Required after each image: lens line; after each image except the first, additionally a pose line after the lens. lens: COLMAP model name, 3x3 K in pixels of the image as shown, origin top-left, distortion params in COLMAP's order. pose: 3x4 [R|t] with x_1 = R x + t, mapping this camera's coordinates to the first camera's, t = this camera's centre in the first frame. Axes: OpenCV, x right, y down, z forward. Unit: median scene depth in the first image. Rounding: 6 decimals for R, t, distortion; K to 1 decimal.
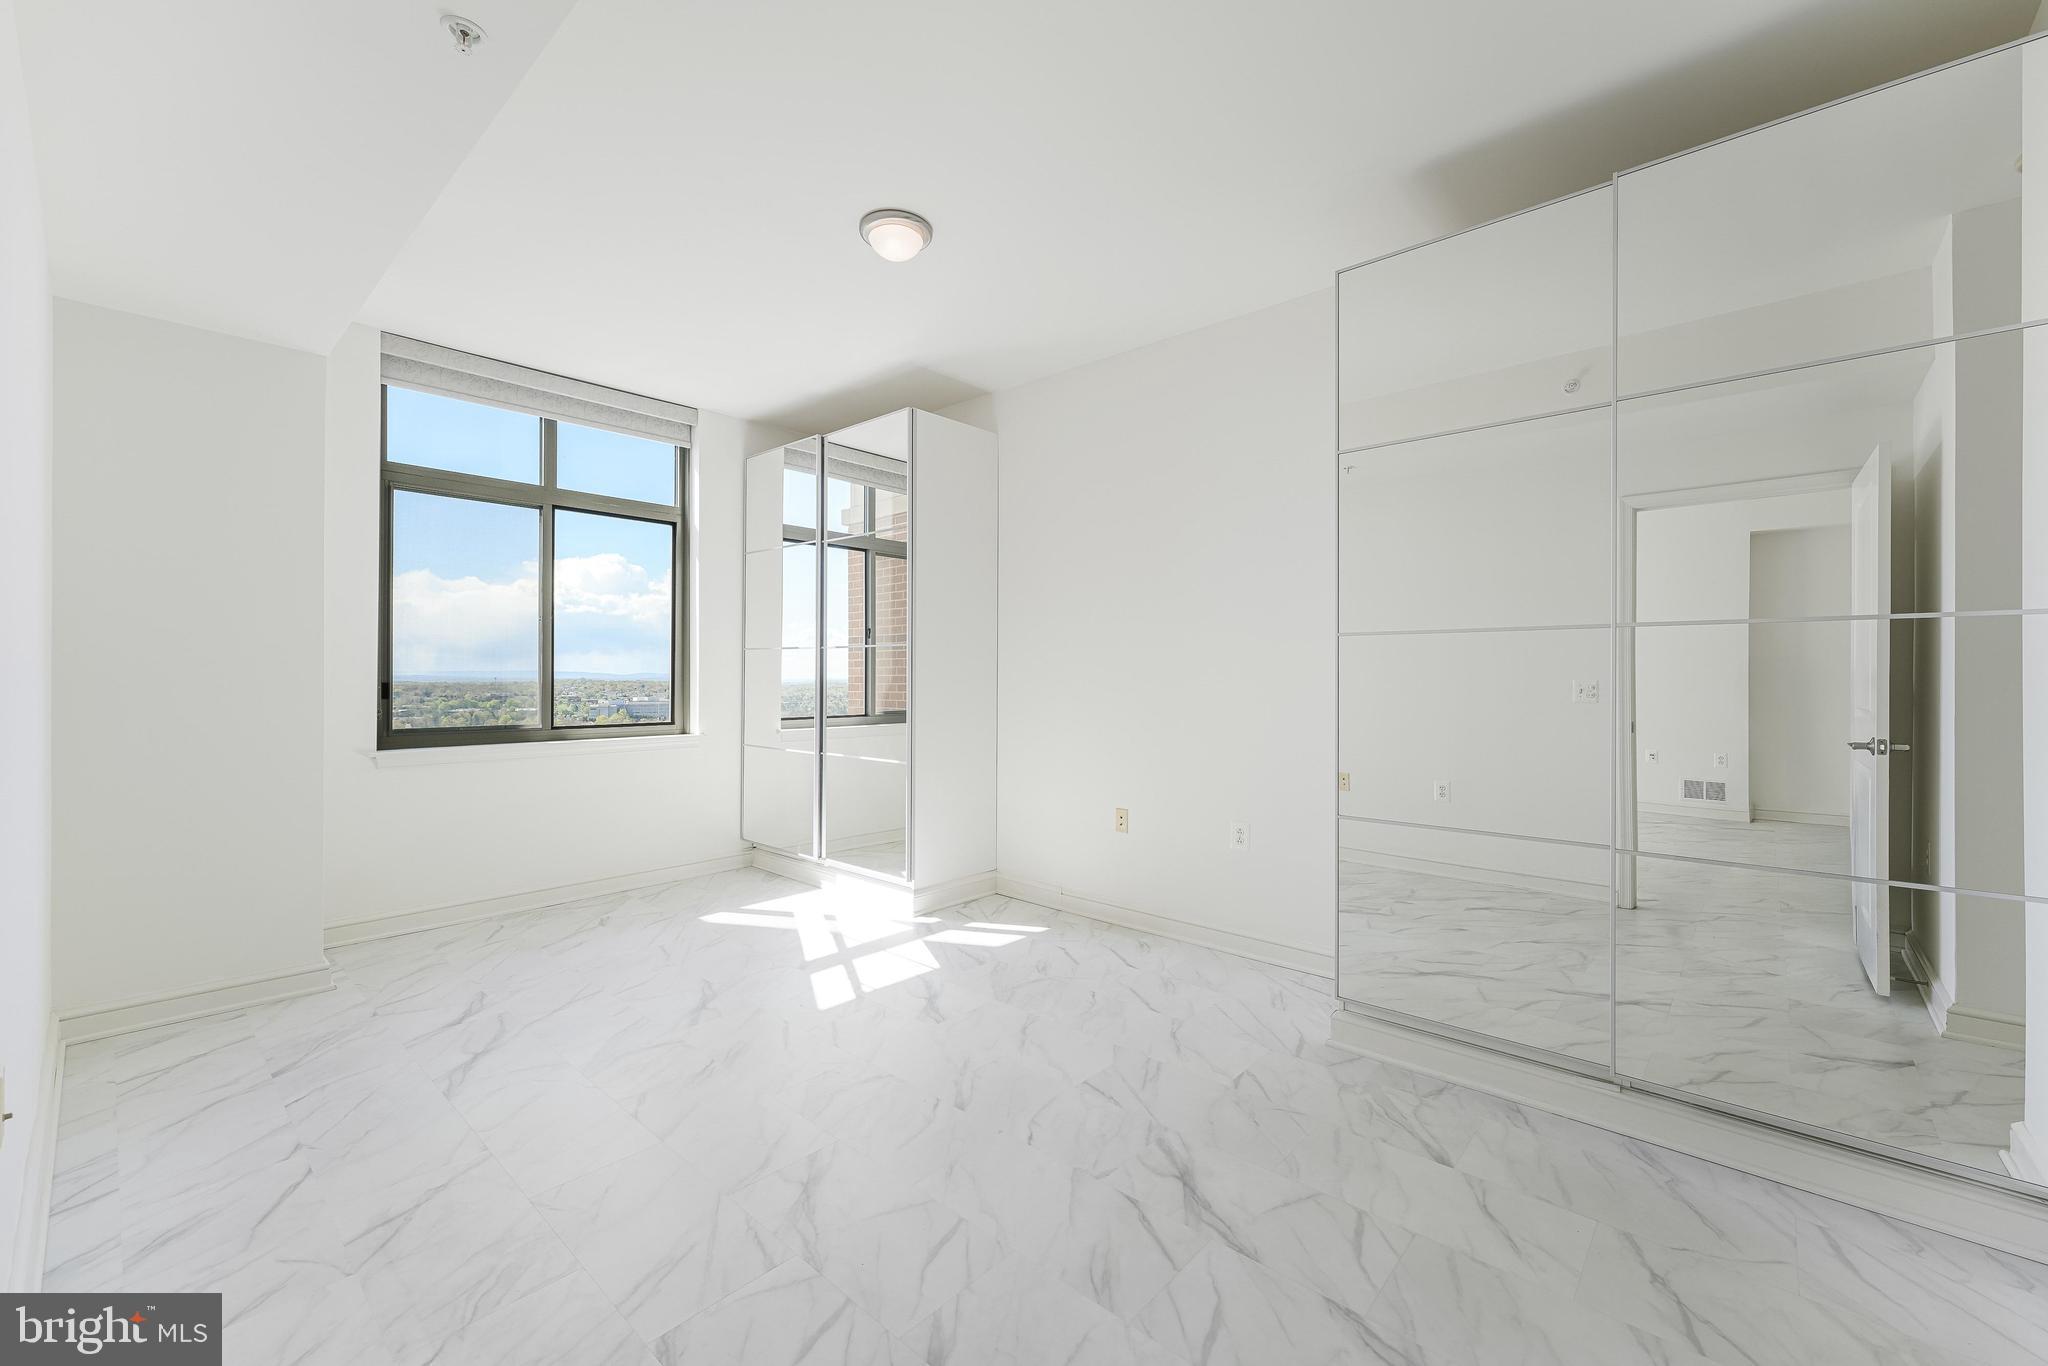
lens RADIAL K [[826.5, 0, 1049.9], [0, 826.5, 665.7], [0, 0, 1]] dist [-0.000012, 0.001355]
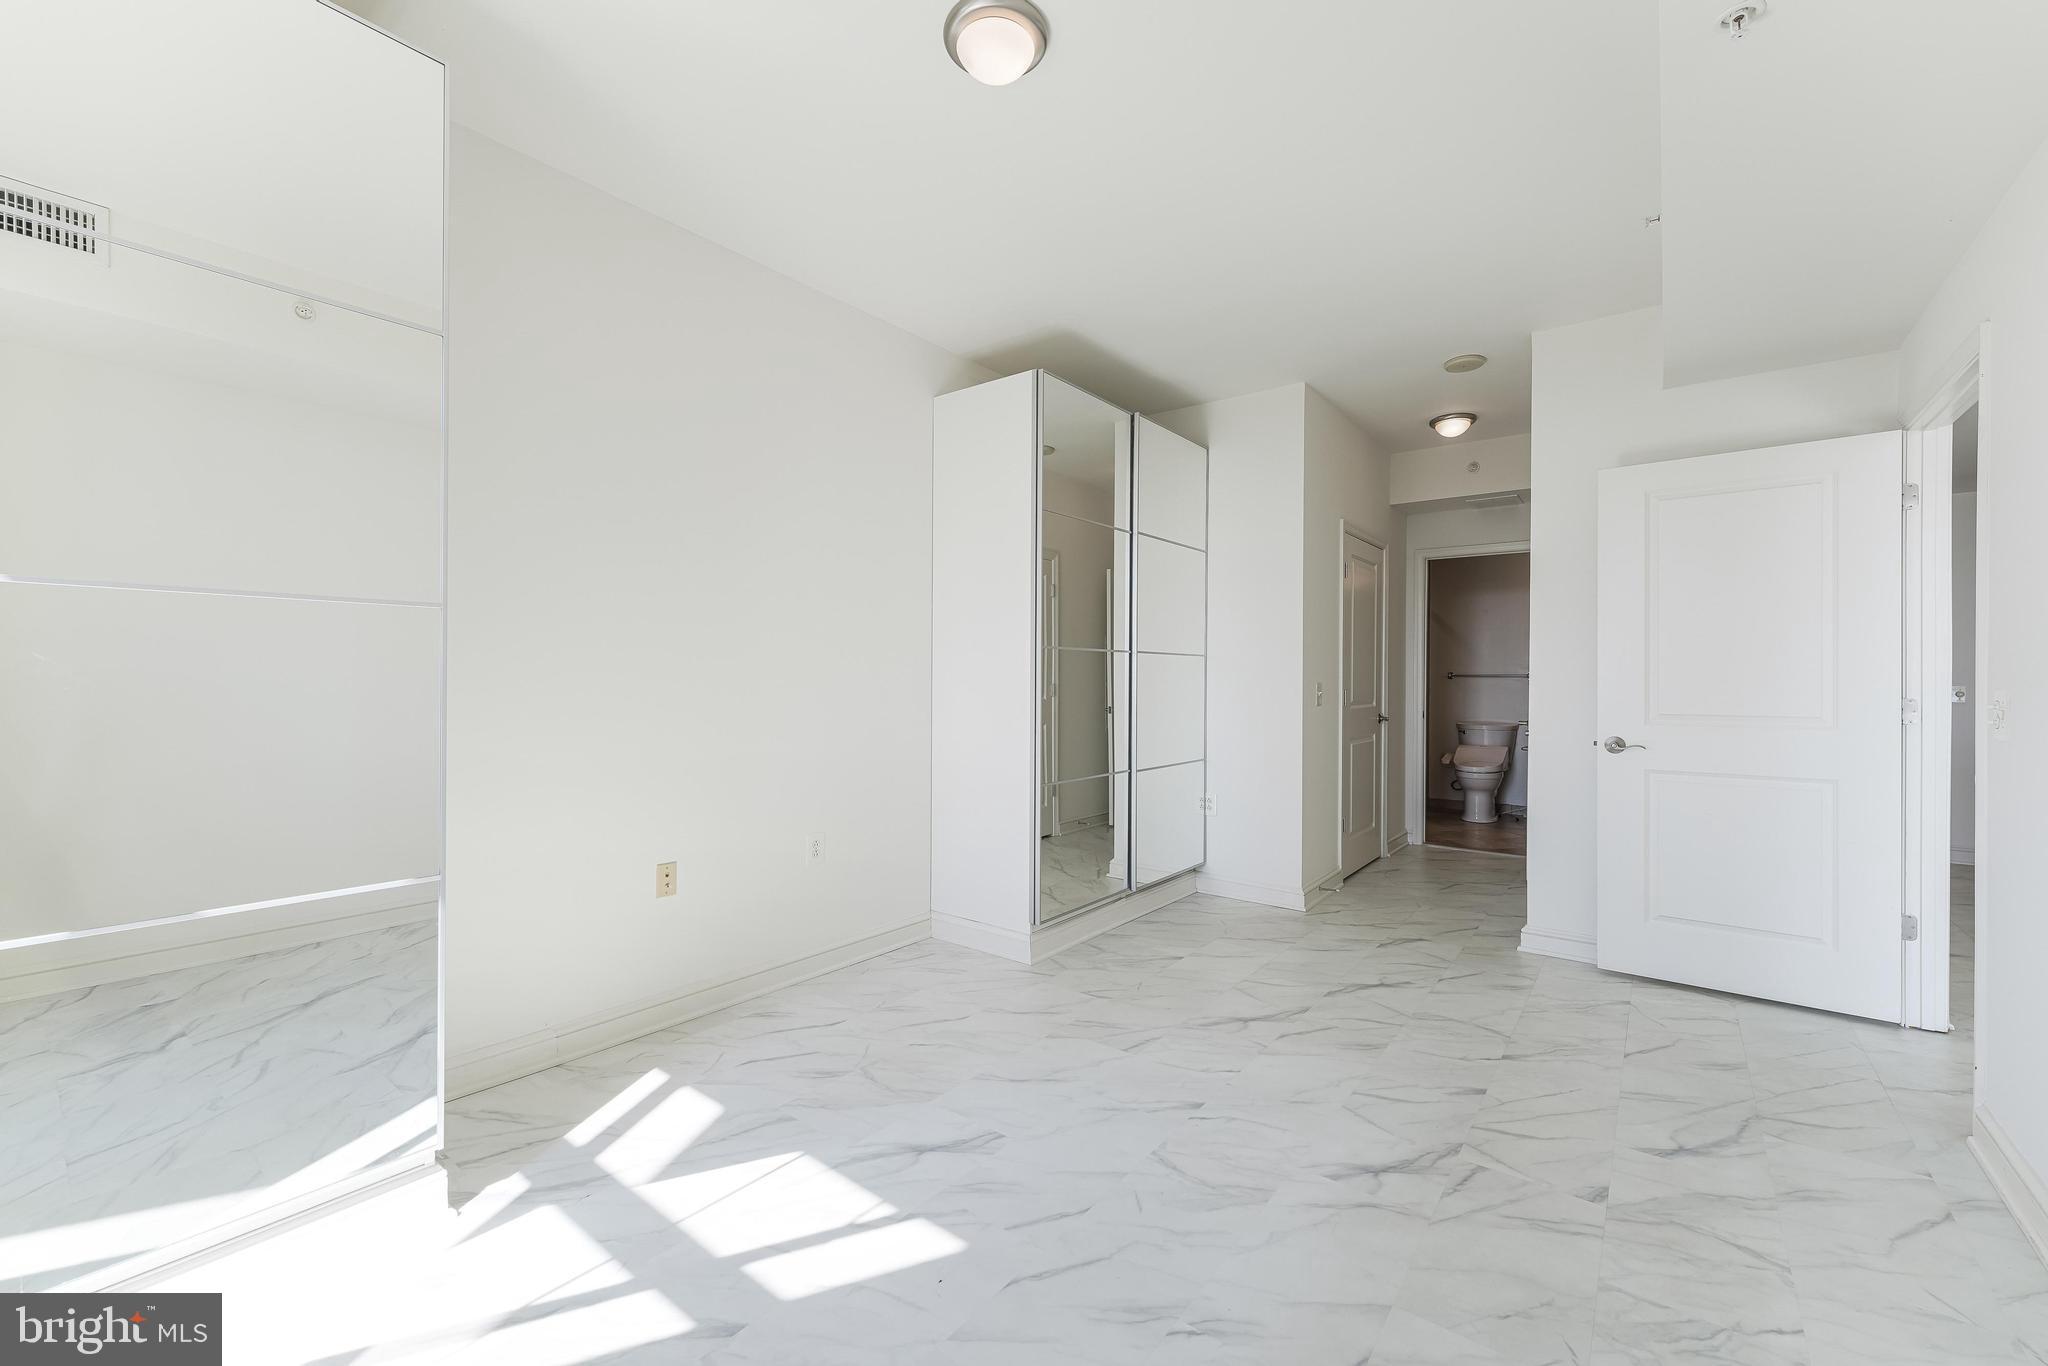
lens RADIAL K [[826.5, 0, 1038.4], [0, 826.5, 679.5], [0, 0, 1]] dist [-0.000012, 0.001355]
pose [[-0.067122, -0.002138, 0.997742, -1.029962], [-0.017416, 0.999848, 0.000971, 0.020719], [-0.997593, -0.017311, -0.067149, 1.198523]]
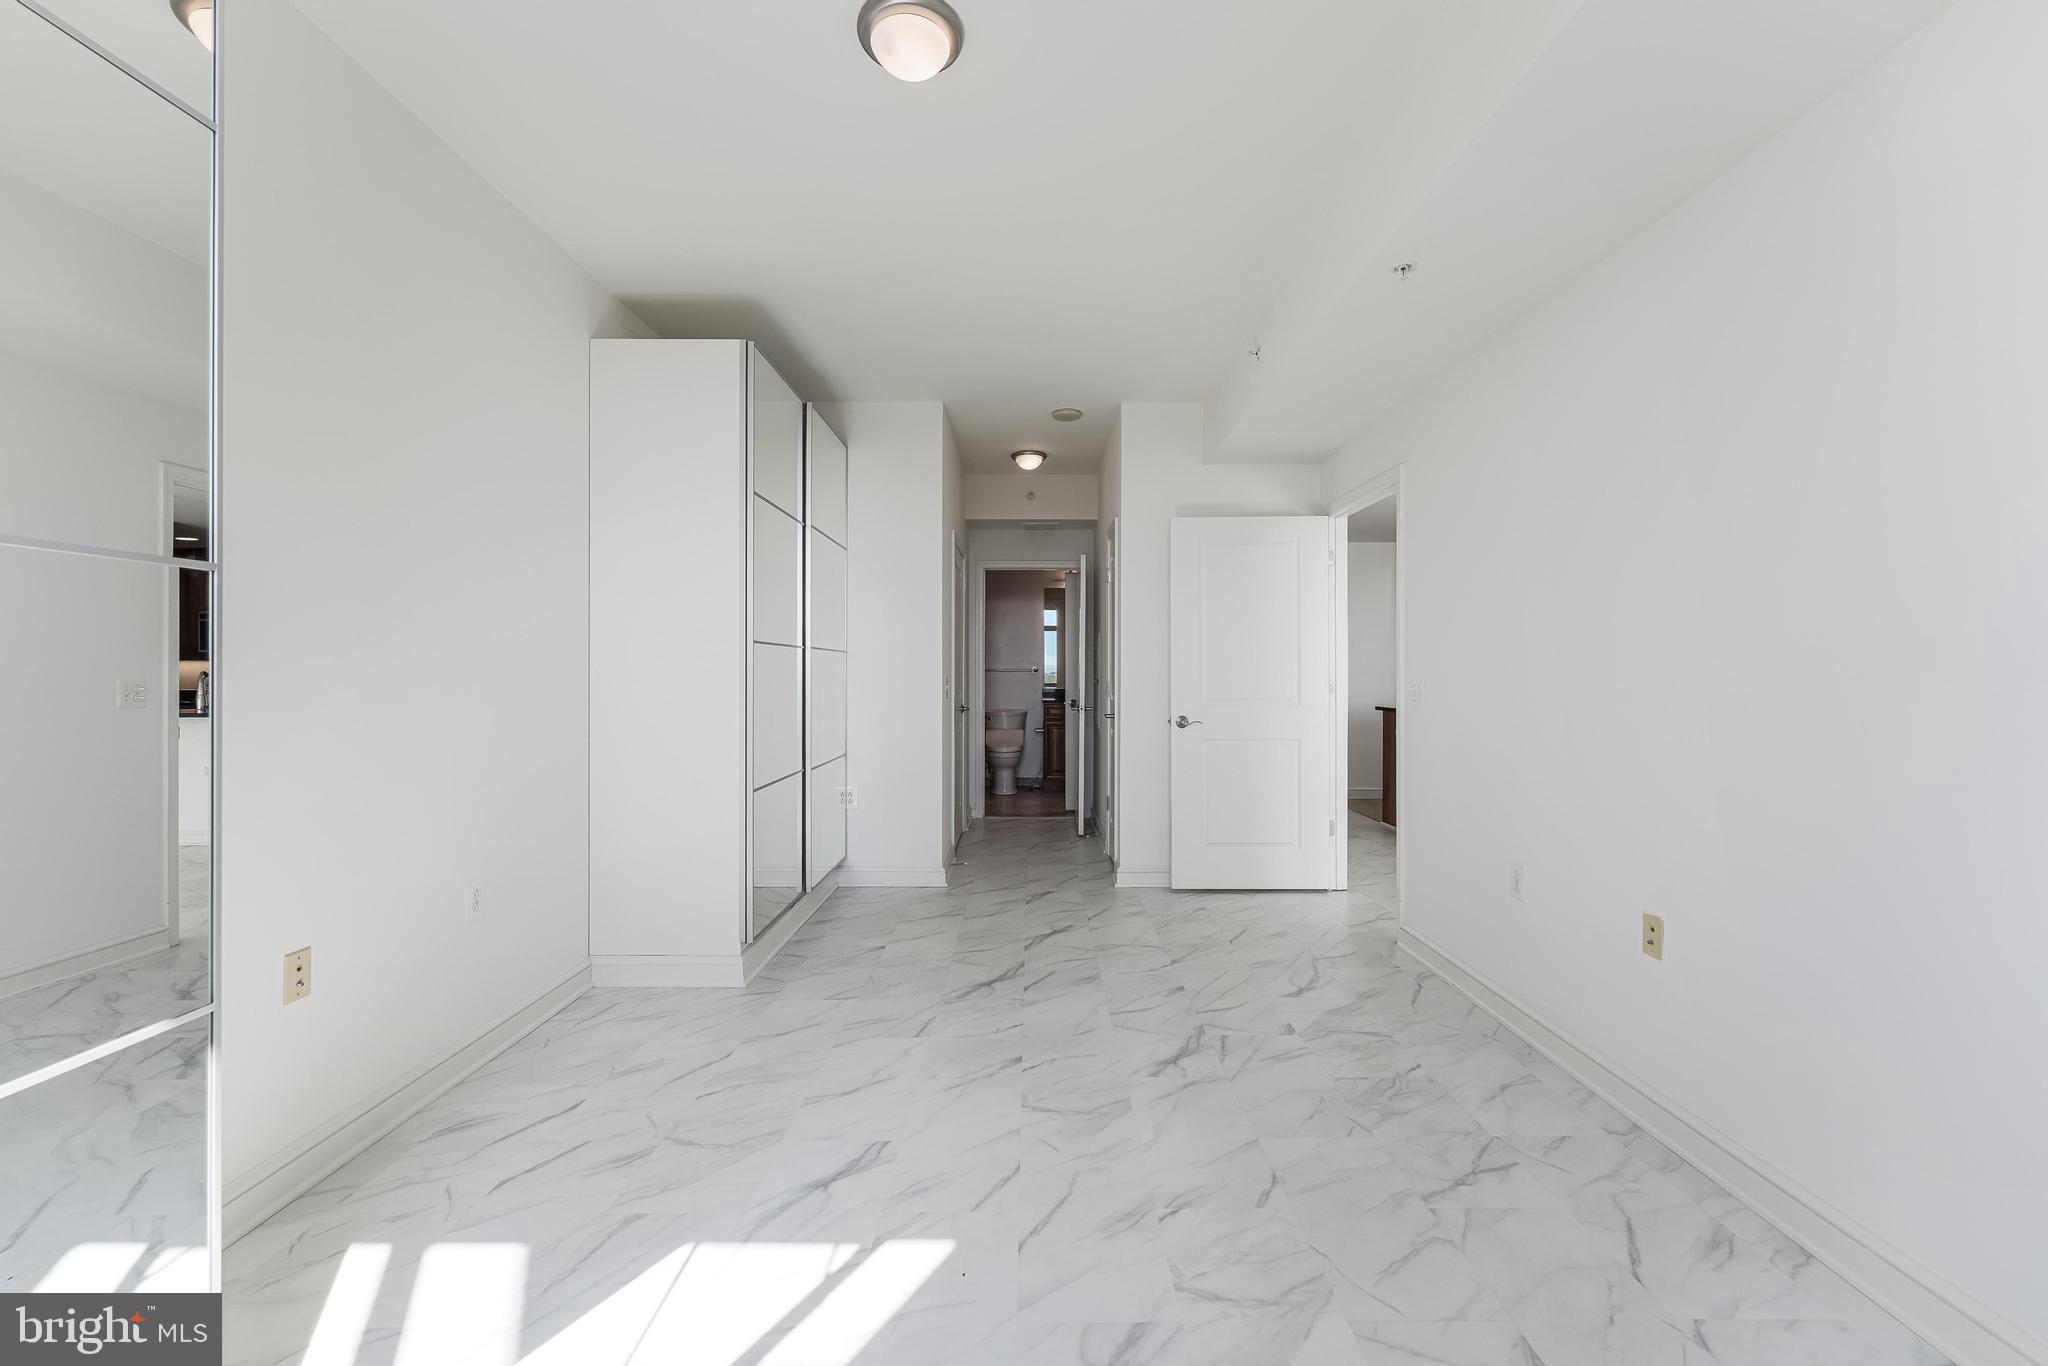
lens RADIAL K [[826.5, 0, 1054.8], [0, 826.5, 671.5], [0, 0, 1]] dist [-0.000012, 0.001355]
pose [[-0.669111, 0.000891, 0.743162, -0.913350], [-0.009855, 0.999901, -0.010073, 0.022165], [-0.743097, -0.014064, -0.669036, 1.619571]]
